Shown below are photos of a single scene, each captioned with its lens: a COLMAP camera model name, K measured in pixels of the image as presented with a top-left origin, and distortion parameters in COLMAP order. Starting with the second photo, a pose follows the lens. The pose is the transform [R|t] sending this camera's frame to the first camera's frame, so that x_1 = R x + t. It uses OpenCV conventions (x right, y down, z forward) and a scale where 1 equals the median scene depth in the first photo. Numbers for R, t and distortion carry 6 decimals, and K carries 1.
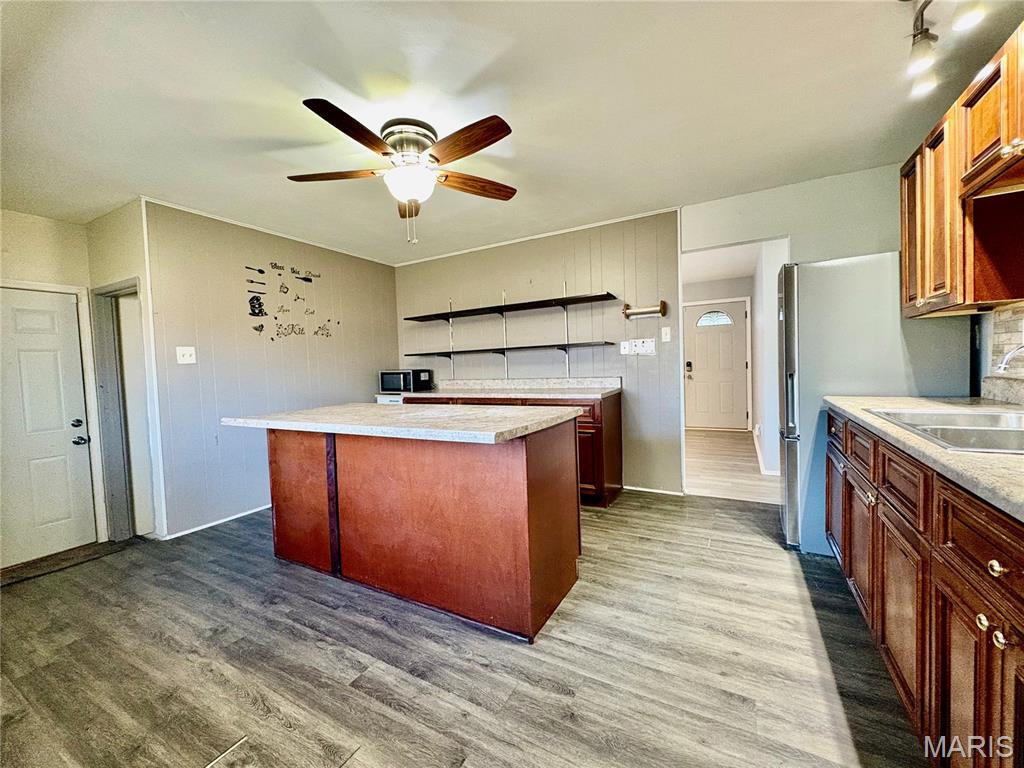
lens RADIAL K [[407.8, 0, 511.5], [0, 407.8, 381.5], [0, 0, 1]] dist [-0.000747, 0.000267]
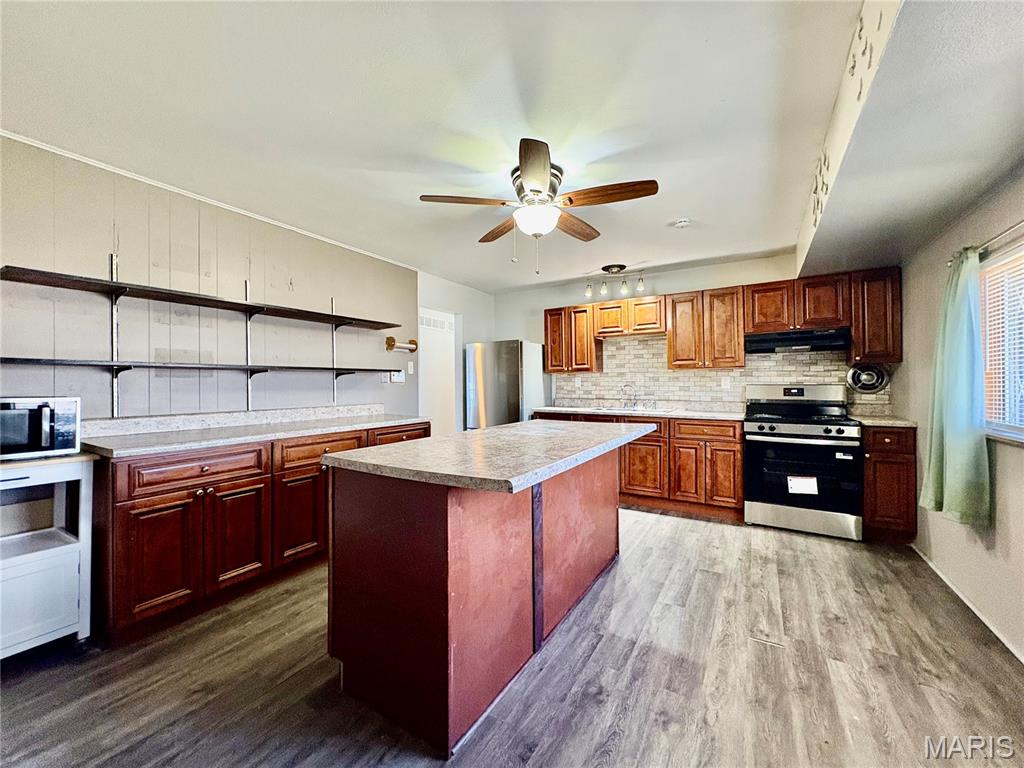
lens RADIAL K [[407.8, 0, 508.6], [0, 407.8, 382.2], [0, 0, 1]] dist [-0.000747, 0.000267]
pose [[0.043582, 0.040299, 0.998237, -1.659371], [0.044639, 0.998110, -0.042243, -0.015995], [-0.998052, 0.046402, 0.041700, 1.334308]]
